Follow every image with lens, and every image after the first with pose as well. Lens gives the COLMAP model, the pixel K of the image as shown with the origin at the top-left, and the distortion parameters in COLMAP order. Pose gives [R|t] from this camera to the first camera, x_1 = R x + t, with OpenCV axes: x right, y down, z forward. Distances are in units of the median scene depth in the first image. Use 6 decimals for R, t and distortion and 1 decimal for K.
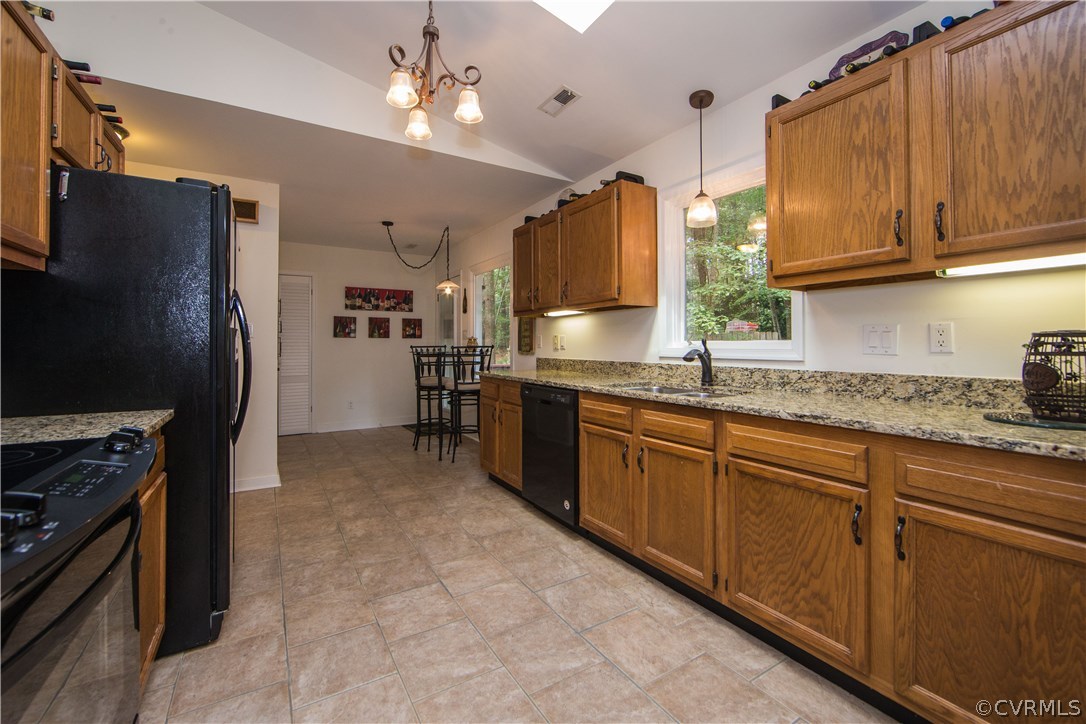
lens RADIAL K [[428.5, 0, 520.6], [0, 428.5, 341.9], [0, 0, 1]] dist [-0.013722, 0.002571]
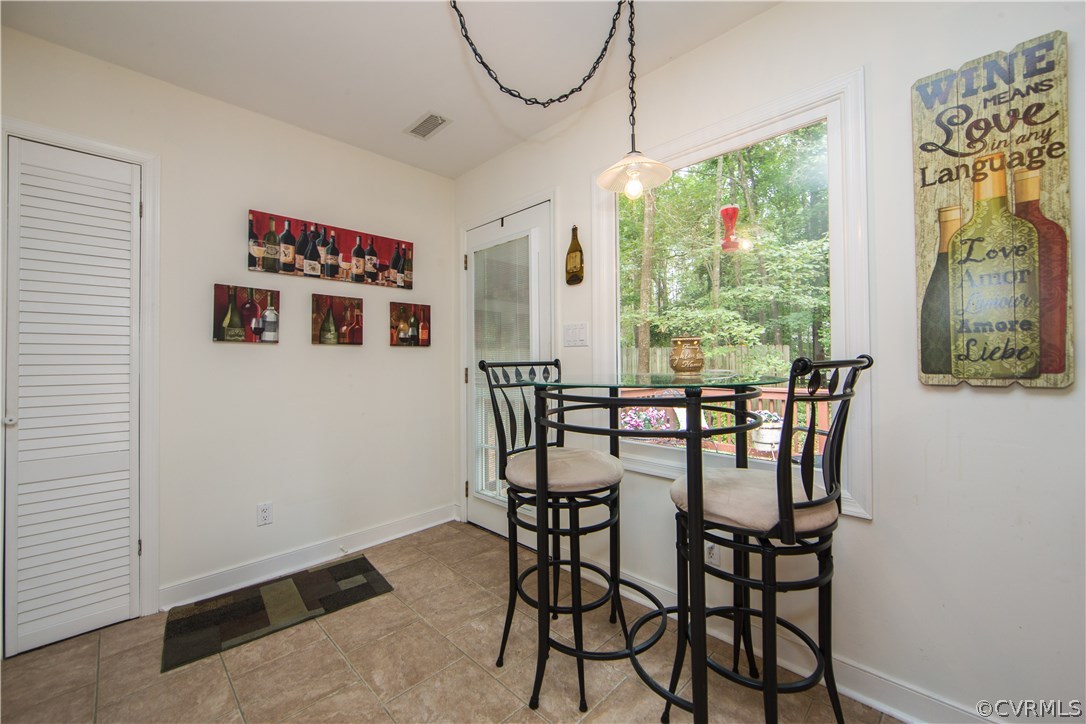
lens RADIAL K [[428.5, 0, 543.0], [0, 428.5, 357.3], [0, 0, 1]] dist [-0.013722, 0.002571]
pose [[0.970497, -0.003197, 0.241092, -0.244964], [0.003898, 0.999989, -0.002430, 0.005135], [-0.241082, 0.003298, 0.970499, 0.563196]]
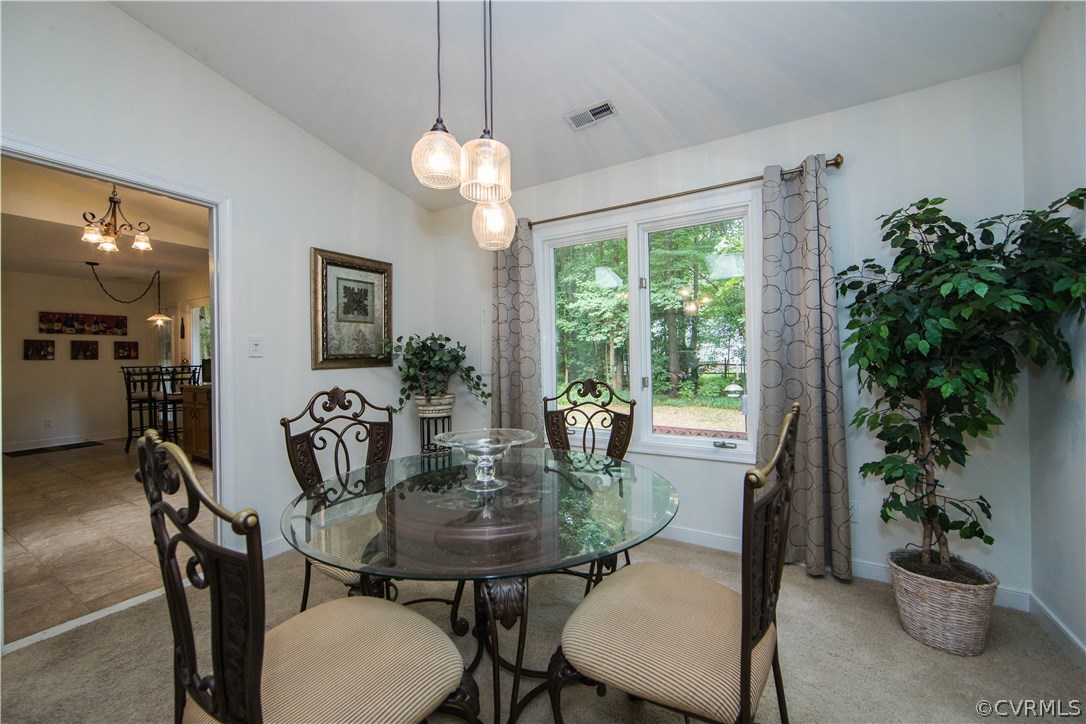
lens RADIAL K [[428.5, 0, 548.8], [0, 428.5, 354.9], [0, 0, 1]] dist [-0.013722, 0.002571]
pose [[0.875412, -0.013720, 0.483183, 0.182428], [0.012545, 0.999905, 0.005664, -0.013452], [-0.483215, 0.001103, 0.875501, -0.511326]]
